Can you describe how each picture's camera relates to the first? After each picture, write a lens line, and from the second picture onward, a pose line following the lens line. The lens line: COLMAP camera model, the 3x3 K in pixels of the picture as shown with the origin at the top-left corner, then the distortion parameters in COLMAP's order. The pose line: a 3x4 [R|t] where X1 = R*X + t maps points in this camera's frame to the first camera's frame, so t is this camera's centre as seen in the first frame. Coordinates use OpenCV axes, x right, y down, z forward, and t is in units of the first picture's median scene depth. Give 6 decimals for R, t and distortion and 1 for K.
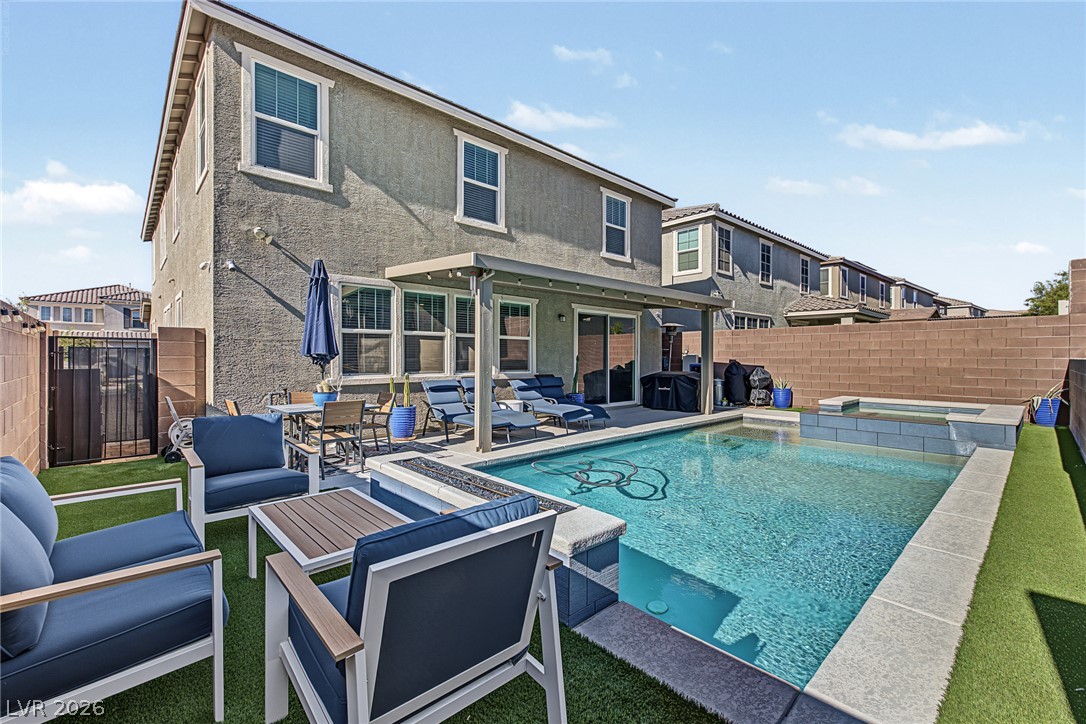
lens RADIAL K [[456.5, 0, 537.6], [0, 456.5, 355.5], [0, 0, 1]] dist [-0.013793, -0.000024]
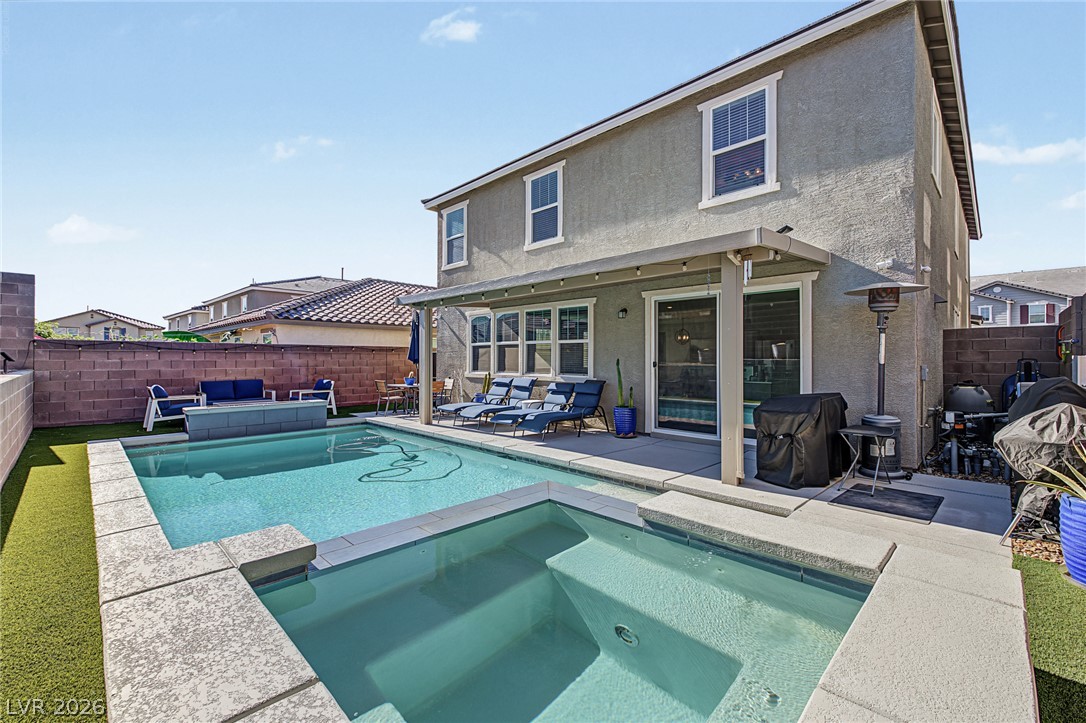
lens RADIAL K [[456.5, 0, 538.4], [0, 456.5, 358.8], [0, 0, 1]] dist [-0.013793, -0.000024]
pose [[0.041058, -0.001804, -0.999155, 1.037566], [0.002901, 0.999994, -0.001687, 0.000770], [0.999153, -0.002829, 0.041063, 0.967019]]
